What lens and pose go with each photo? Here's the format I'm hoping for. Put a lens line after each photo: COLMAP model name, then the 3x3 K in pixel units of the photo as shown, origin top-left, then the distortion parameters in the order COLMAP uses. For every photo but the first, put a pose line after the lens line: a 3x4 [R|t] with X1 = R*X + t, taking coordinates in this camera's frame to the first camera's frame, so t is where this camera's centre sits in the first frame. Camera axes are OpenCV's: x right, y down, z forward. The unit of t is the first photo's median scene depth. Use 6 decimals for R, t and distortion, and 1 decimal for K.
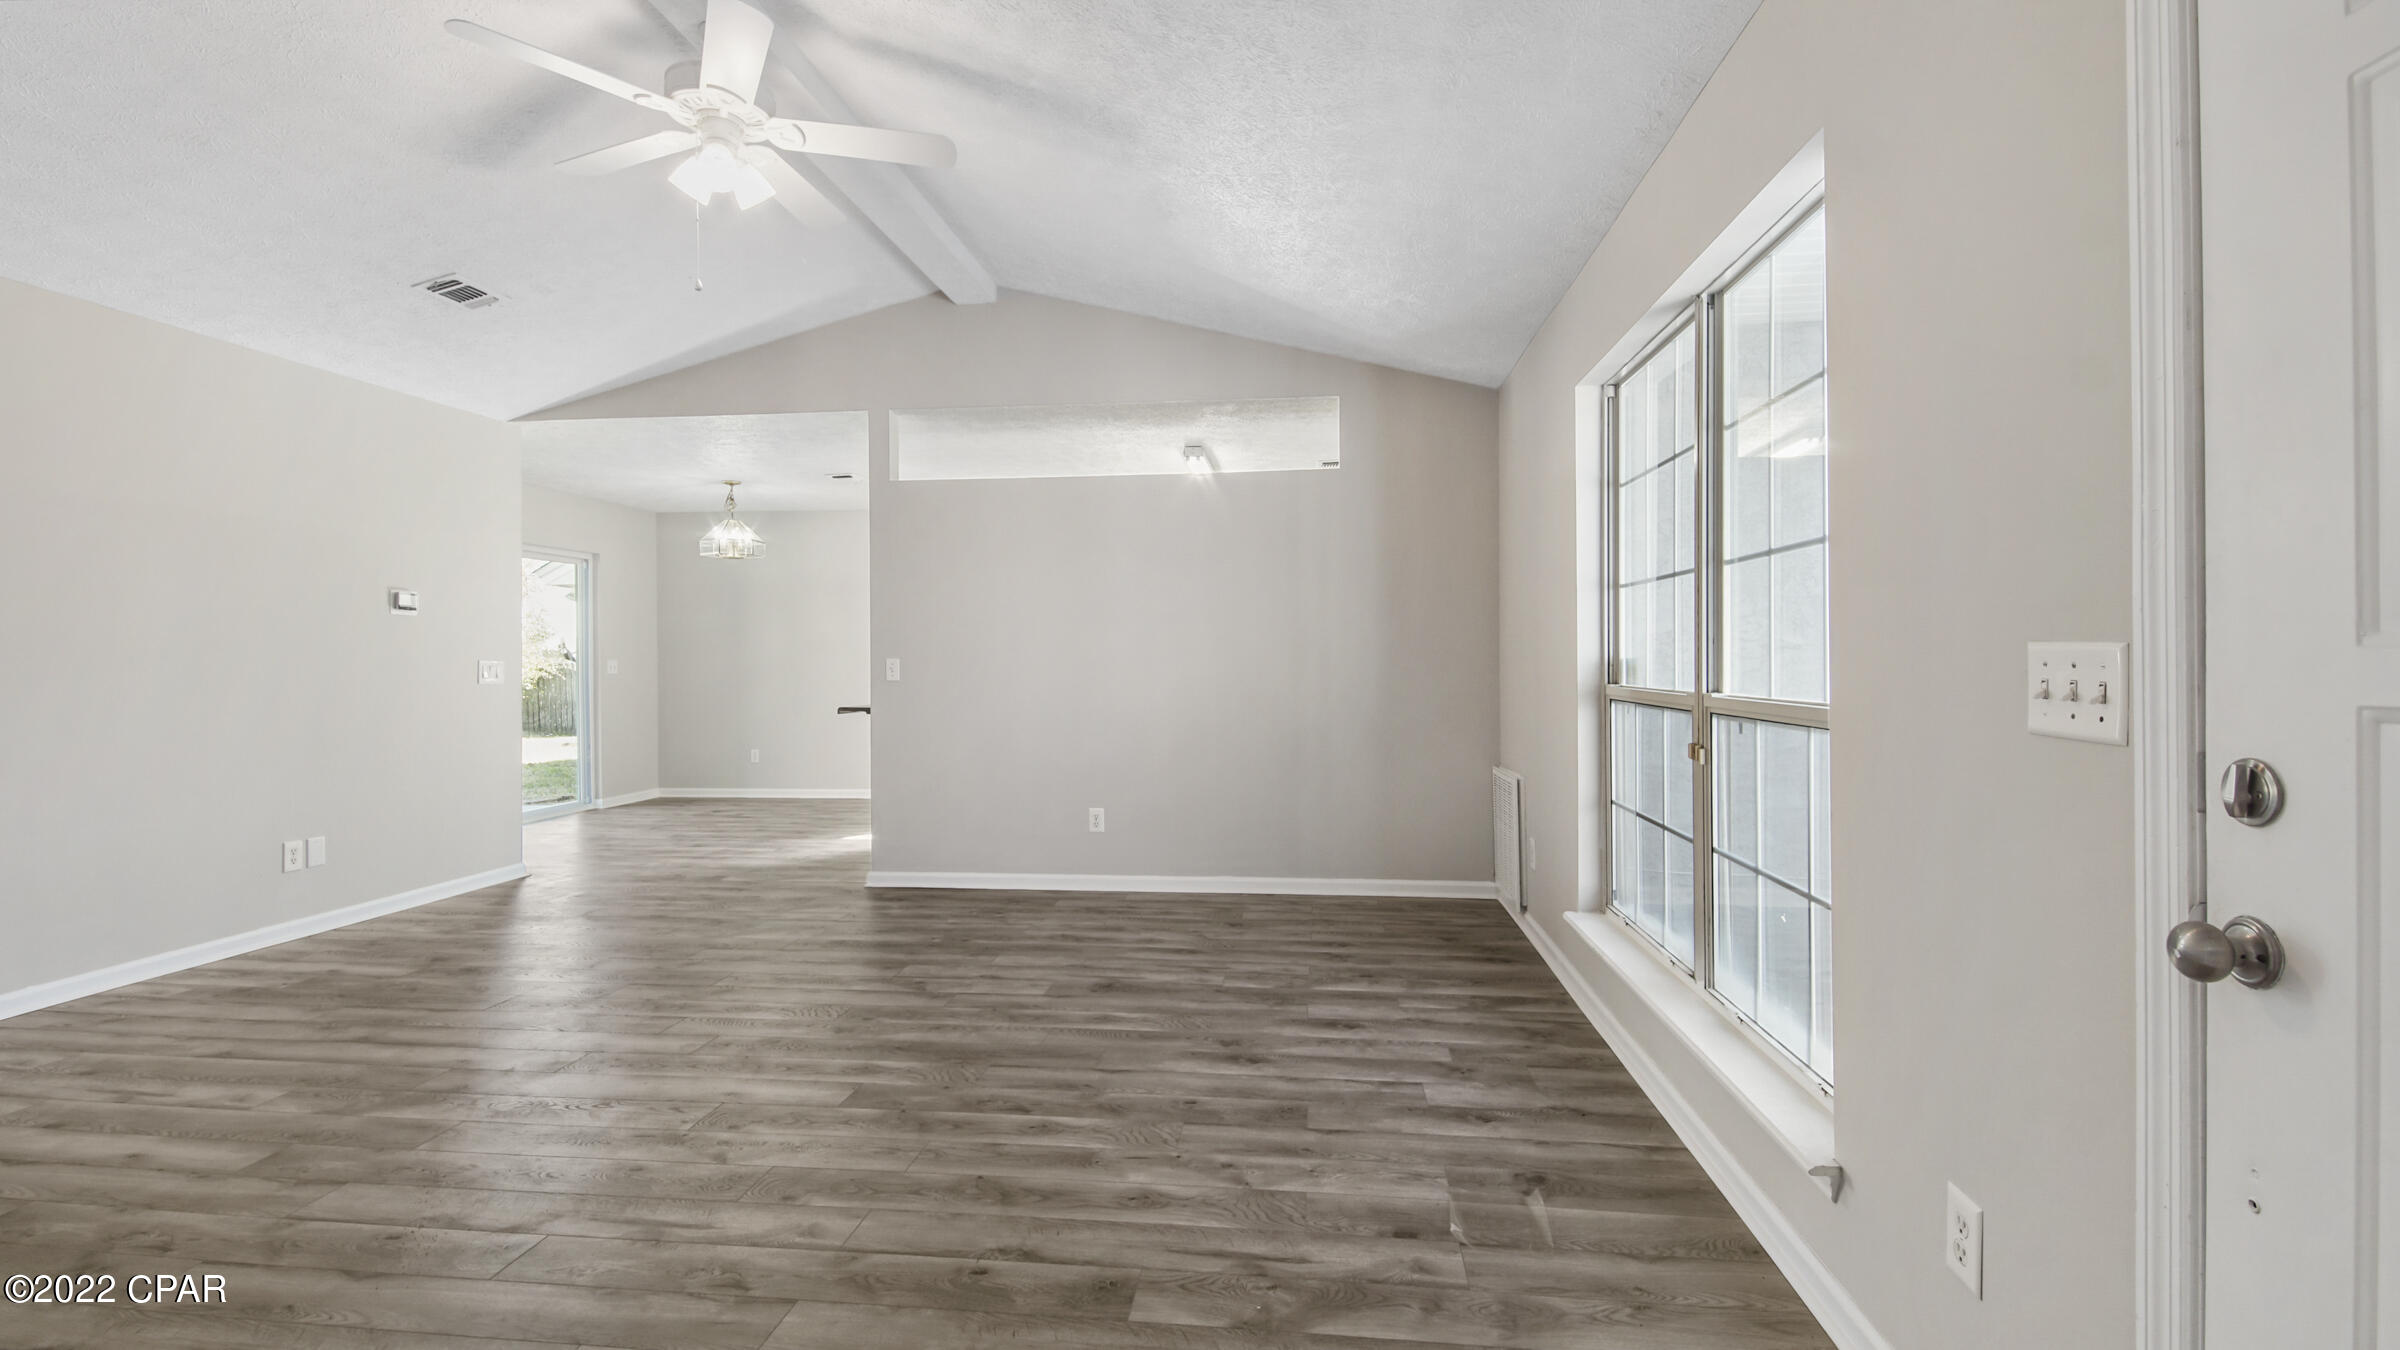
lens RADIAL K [[1072.4, 0, 1224.7], [0, 1072.4, 672.5], [0, 0, 1]] dist [0.019872, -0.016330]
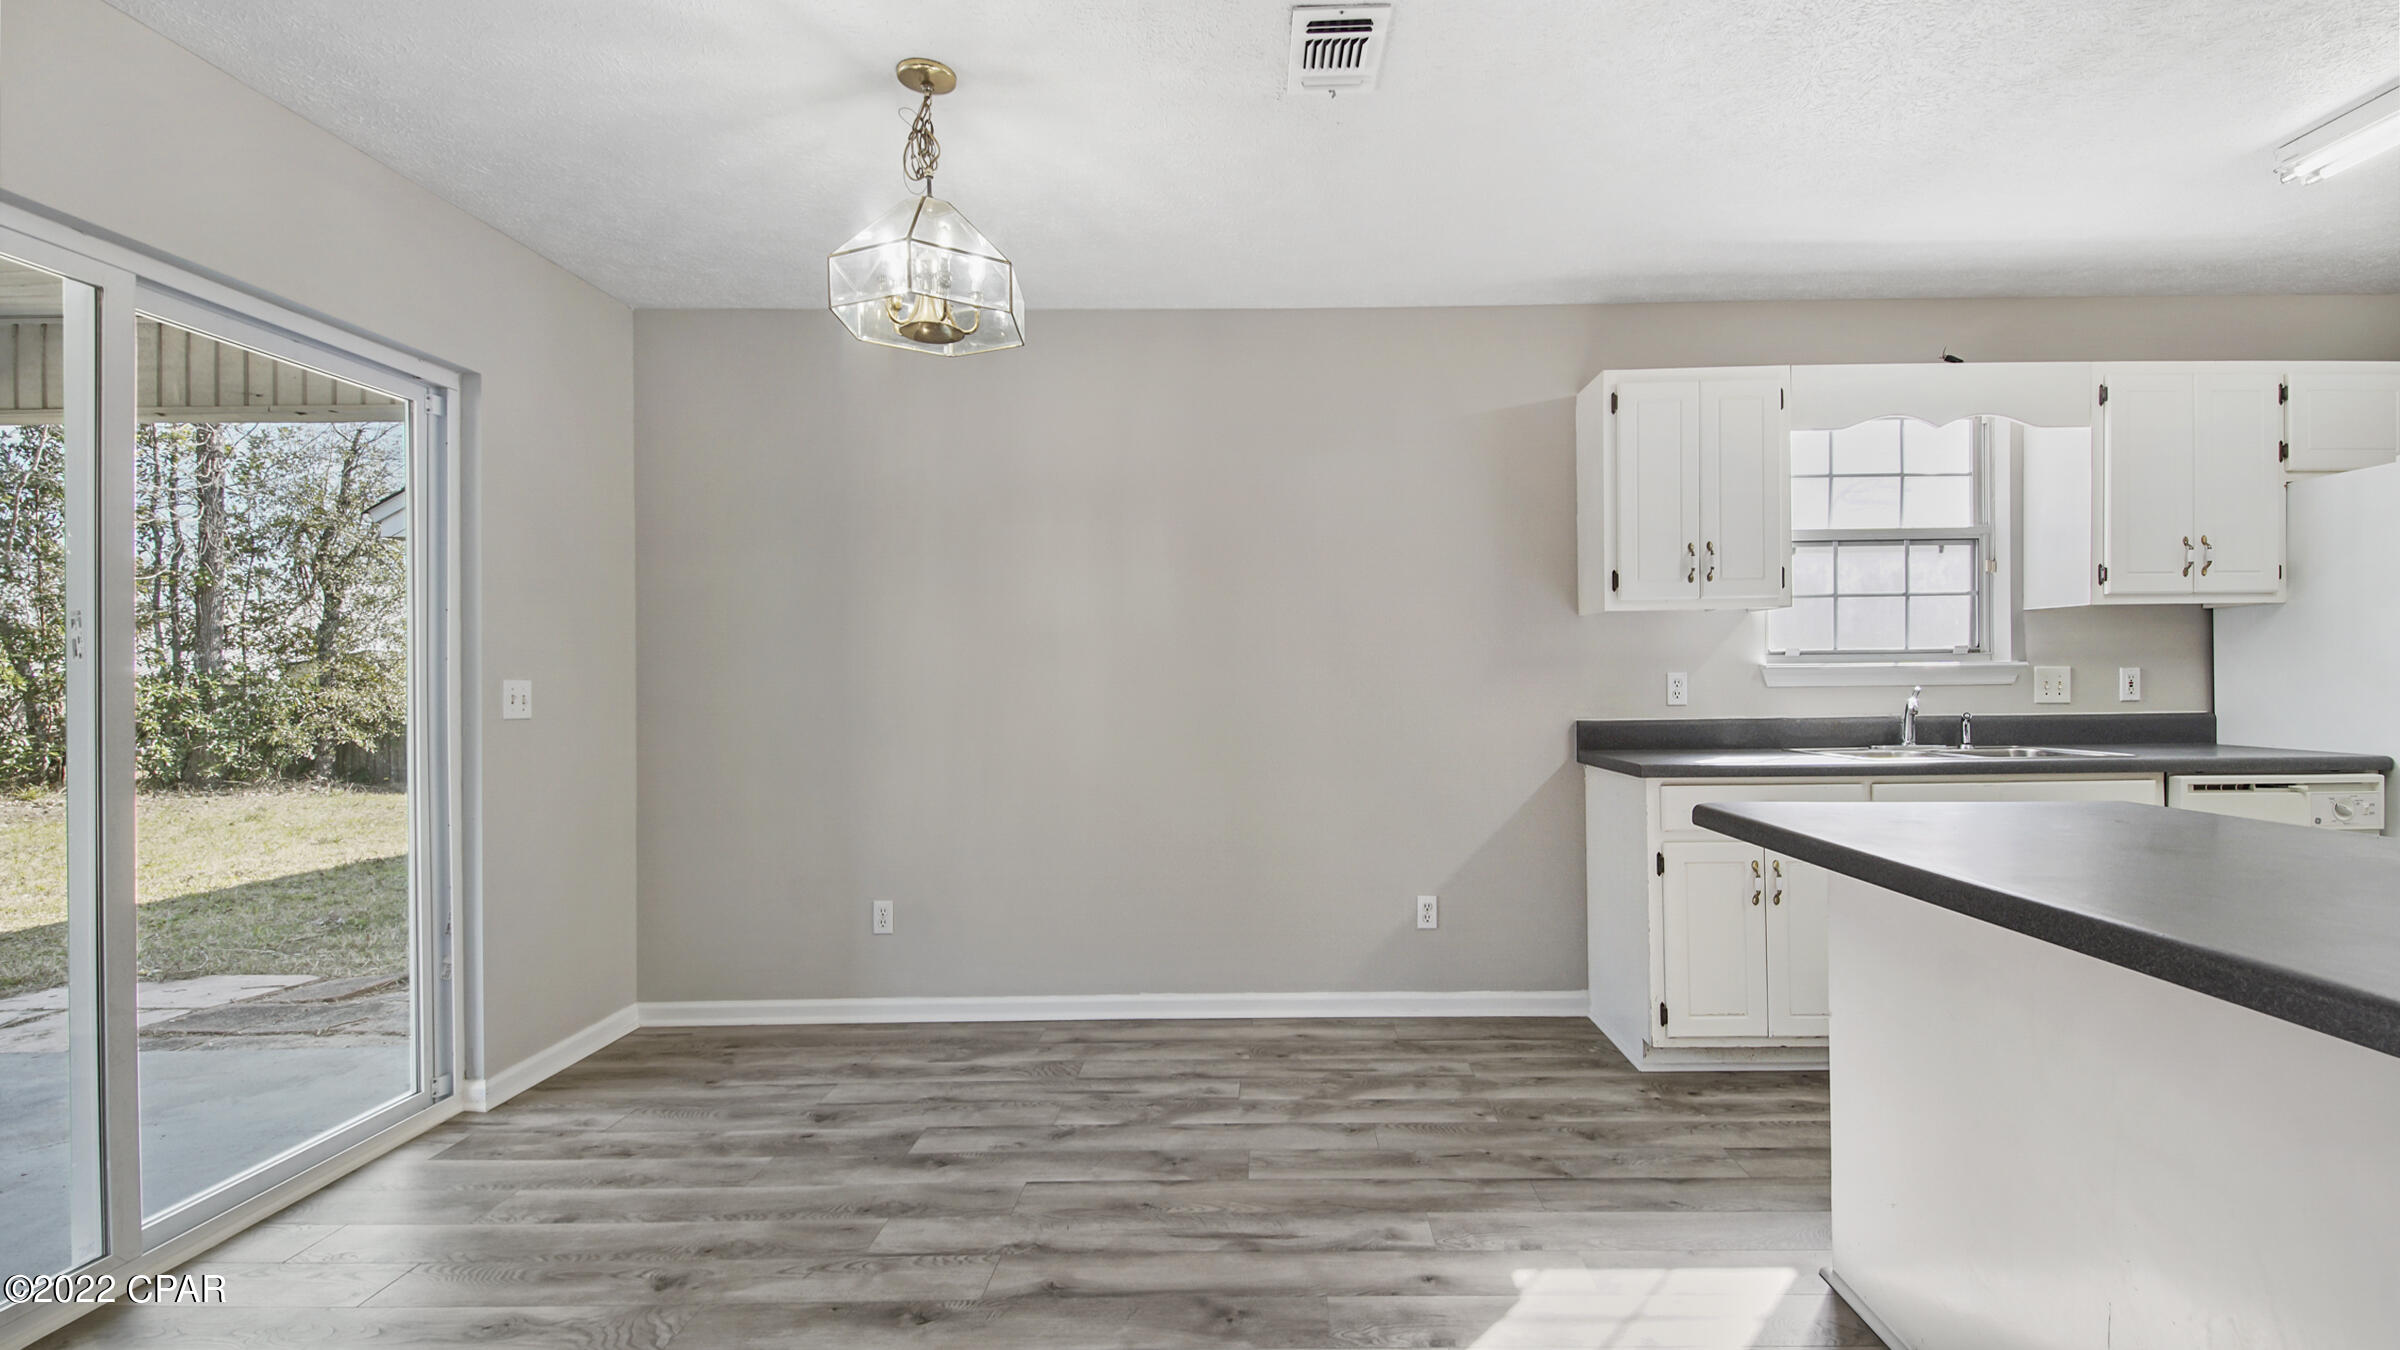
lens RADIAL K [[1072.4, 0, 1201.2], [0, 1072.4, 673.6], [0, 0, 1]] dist [0.019872, -0.016330]
pose [[0.999028, -0.003966, 0.043904, -0.395326], [0.004652, 0.999869, -0.015521, -0.007667], [-0.043836, 0.015710, 0.998915, 0.700492]]
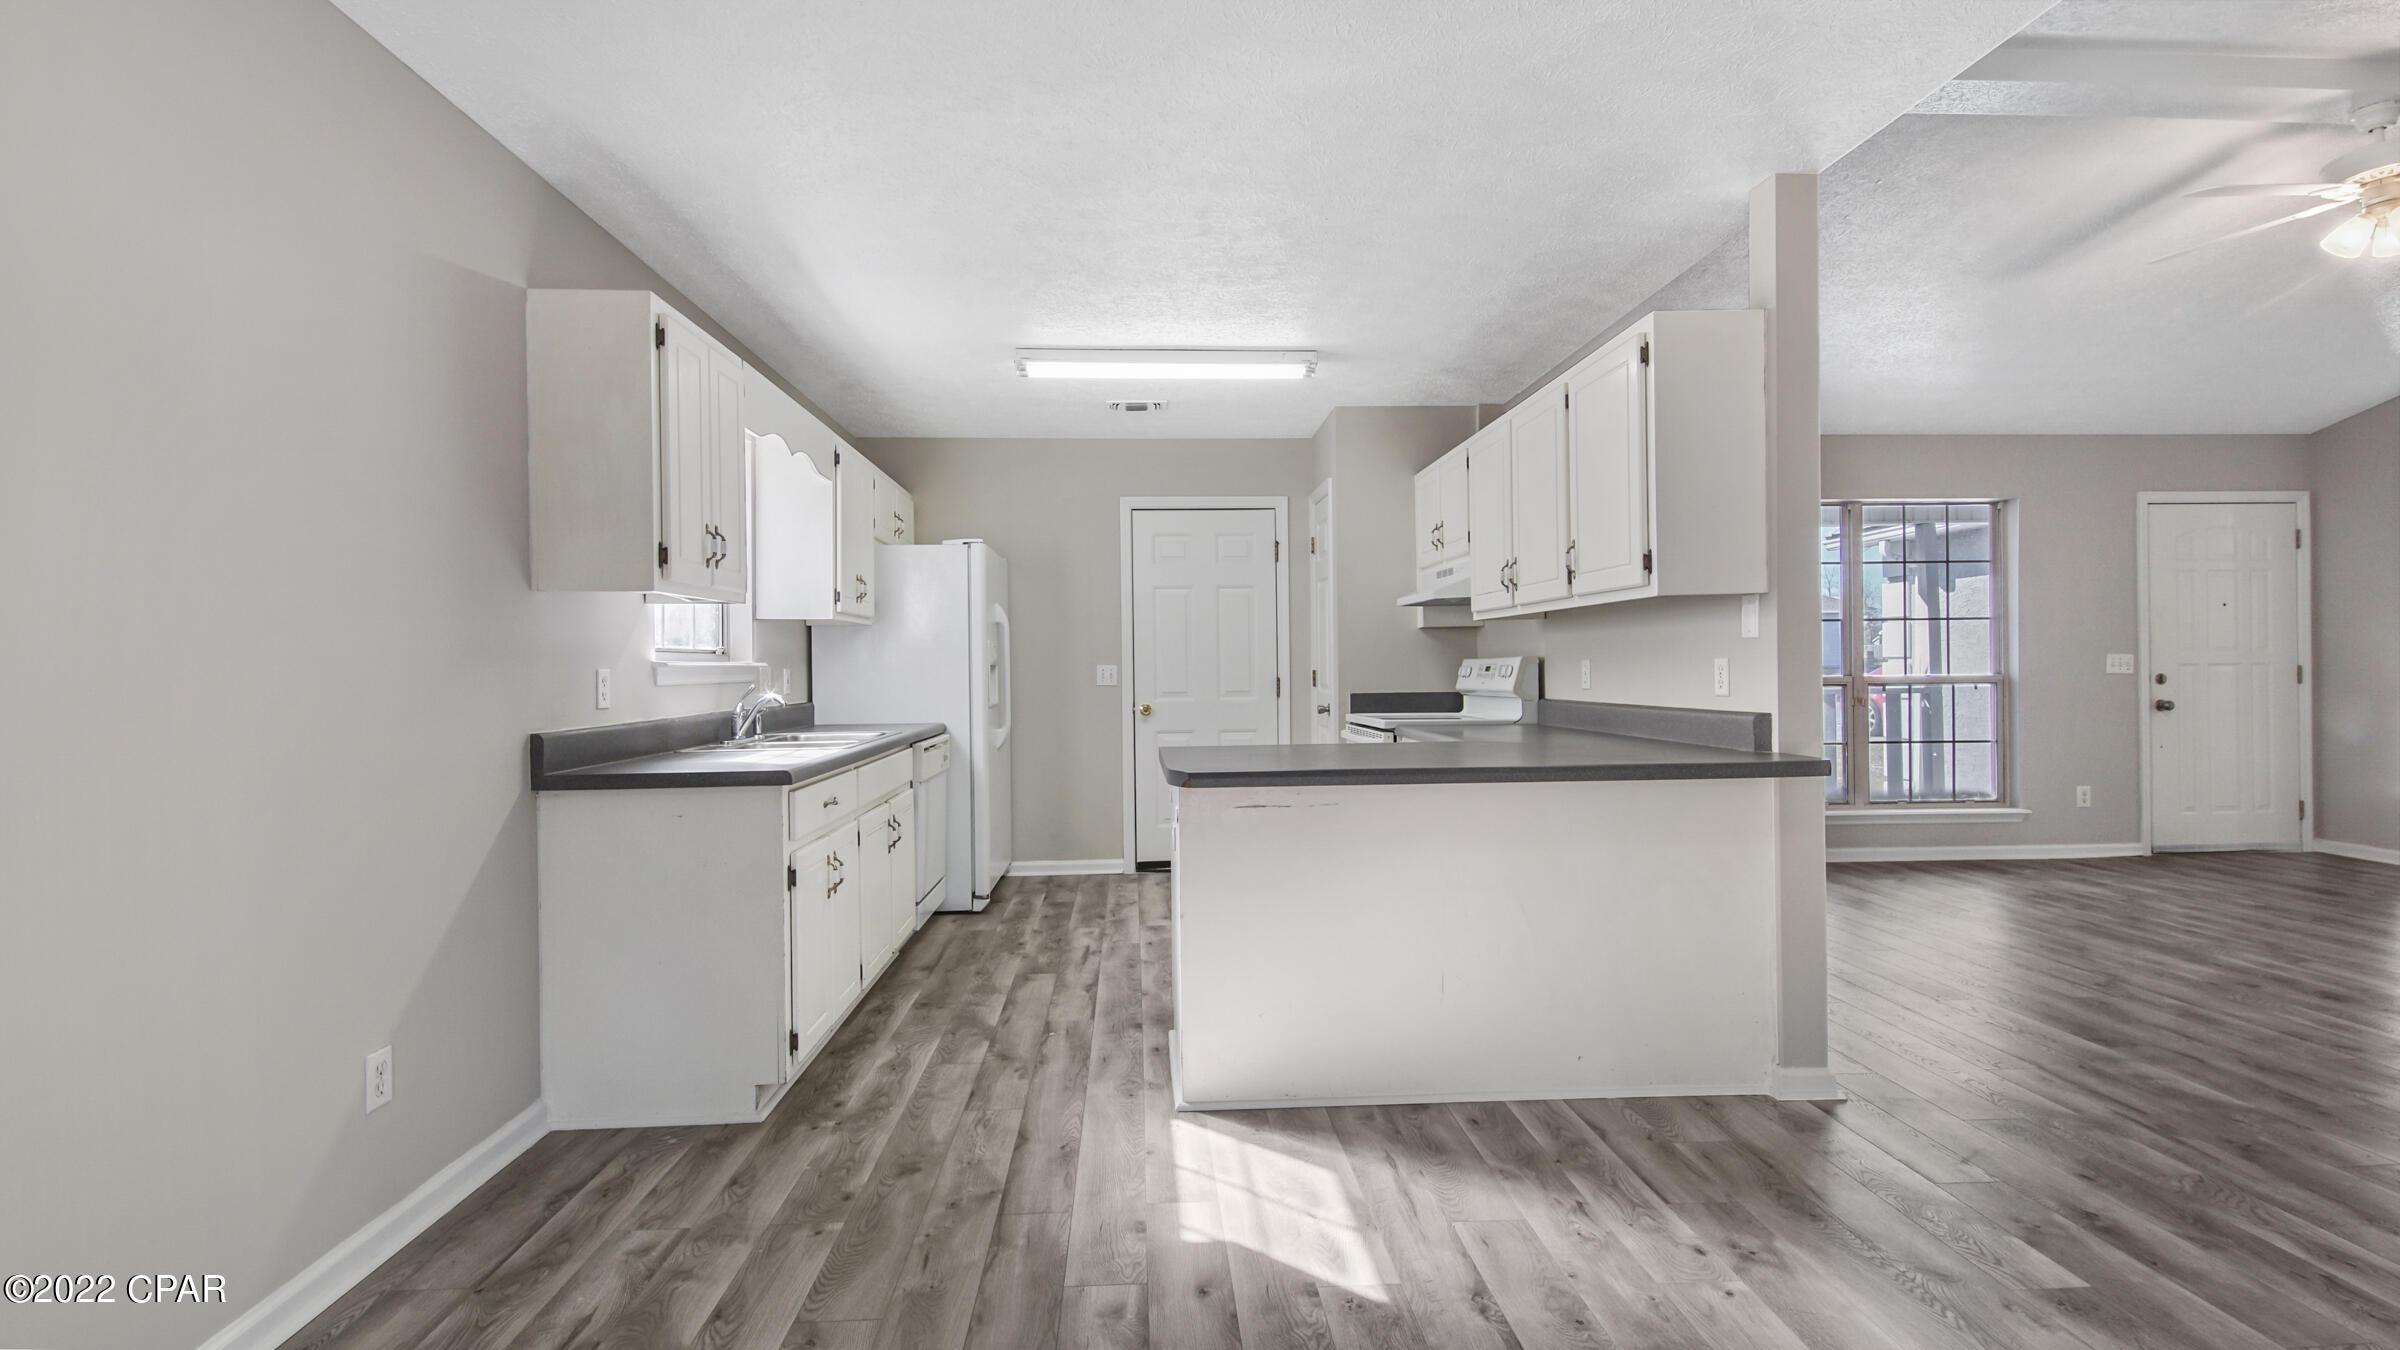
lens RADIAL K [[1072.4, 0, 1158.1], [0, 1072.4, 671.3], [0, 0, 1]] dist [0.019872, -0.016330]
pose [[-0.141012, -0.002754, 0.990004, -0.474352], [0.021524, 0.999751, 0.005847, -0.009636], [-0.989774, 0.022133, -0.140917, 0.831943]]
